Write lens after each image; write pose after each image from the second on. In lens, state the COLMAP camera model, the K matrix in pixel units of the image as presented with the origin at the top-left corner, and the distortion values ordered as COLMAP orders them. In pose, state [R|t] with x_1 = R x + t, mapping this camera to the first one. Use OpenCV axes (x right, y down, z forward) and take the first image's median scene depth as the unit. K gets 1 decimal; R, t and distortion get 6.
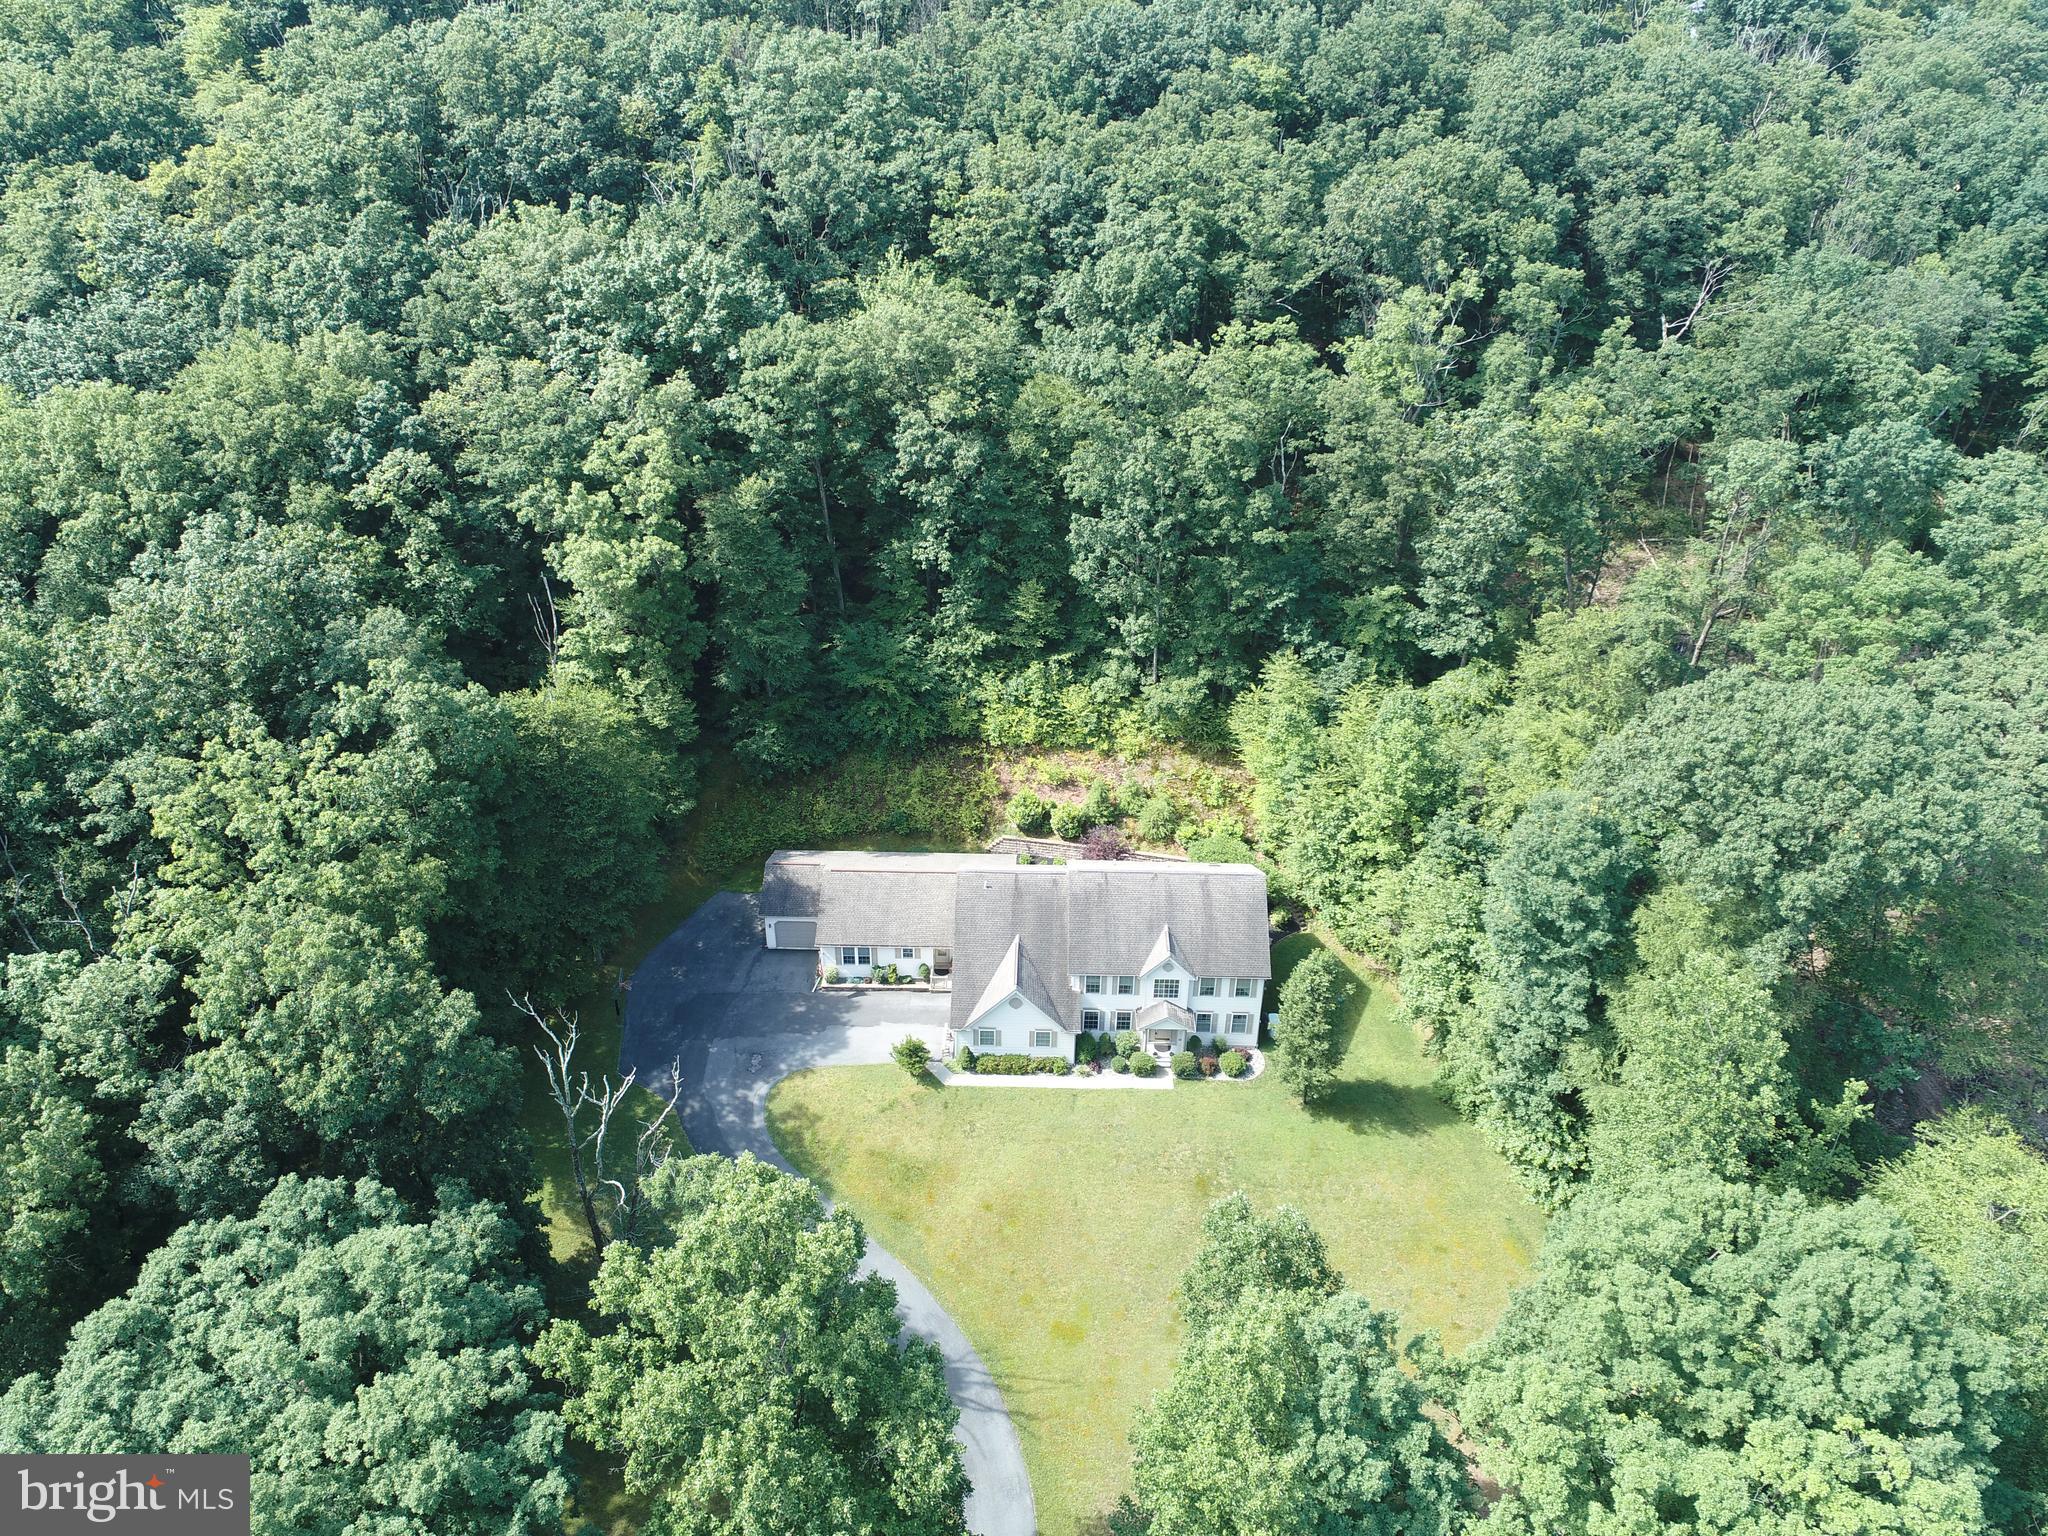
lens RADIAL K [[1548.2, 0, 1023.6], [0, 1548.2, 774.9], [0, 0, 1]] dist [0.000411, 0.001260]
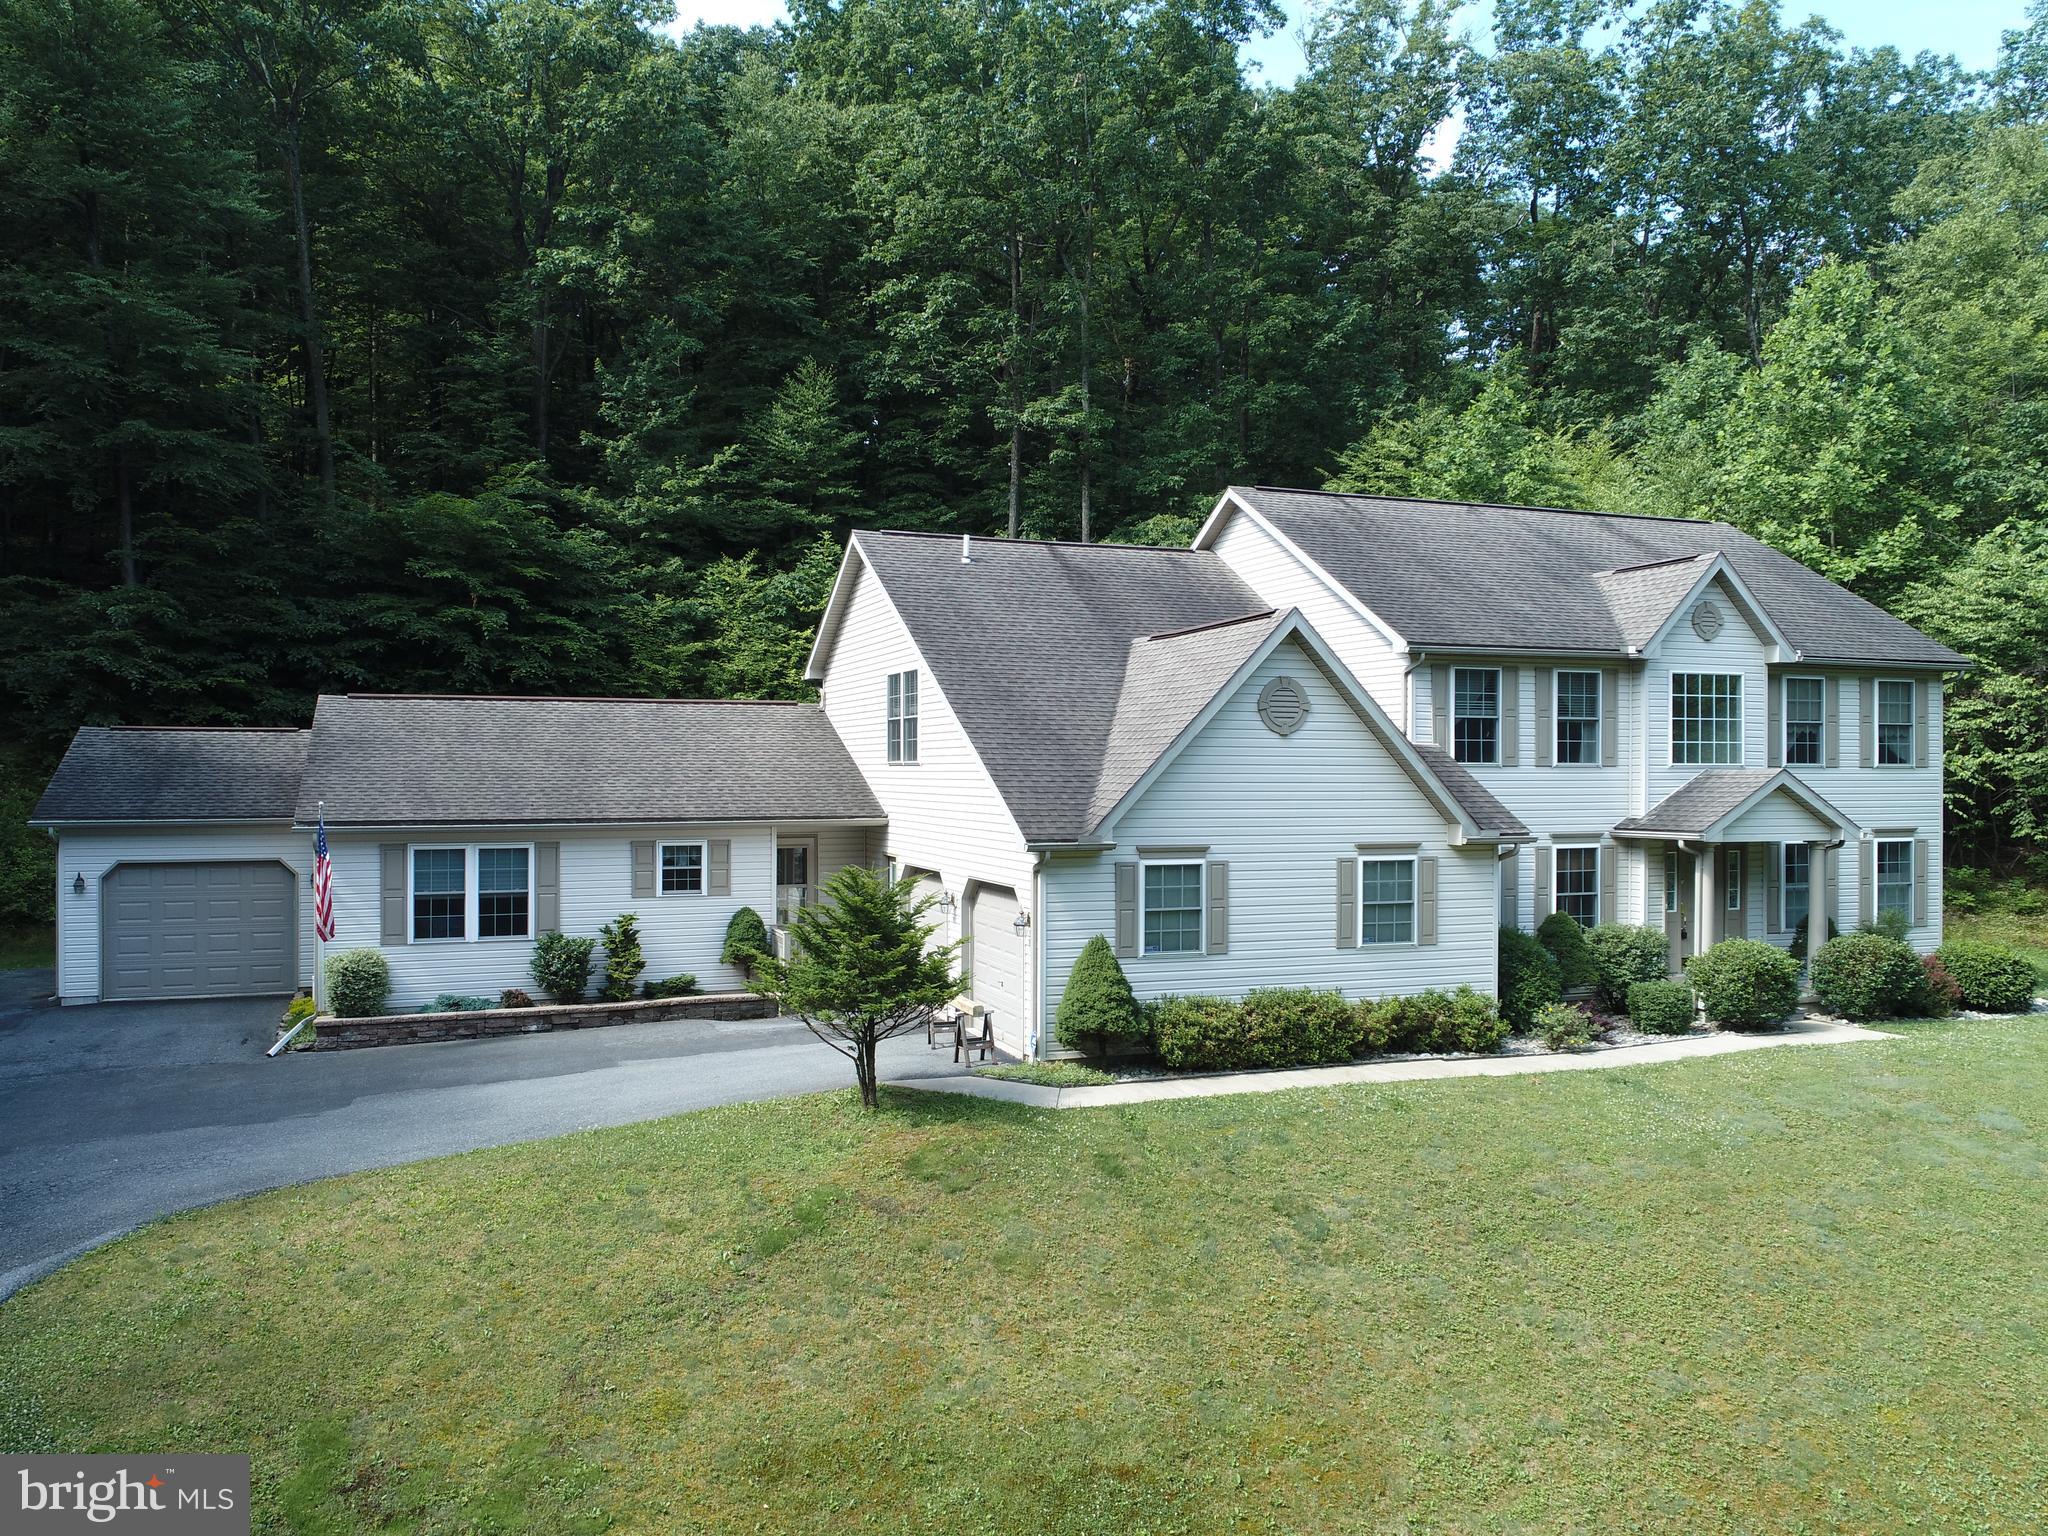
lens RADIAL K [[1548.2, 0, 1023.0], [0, 1548.2, 771.5], [0, 0, 1]] dist [0.000411, 0.001260]
pose [[0.930364, -0.009896, 0.366503, -0.116667], [0.202937, 0.846438, -0.492300, 0.241387], [-0.305350, 0.532396, 0.789504, 0.766736]]
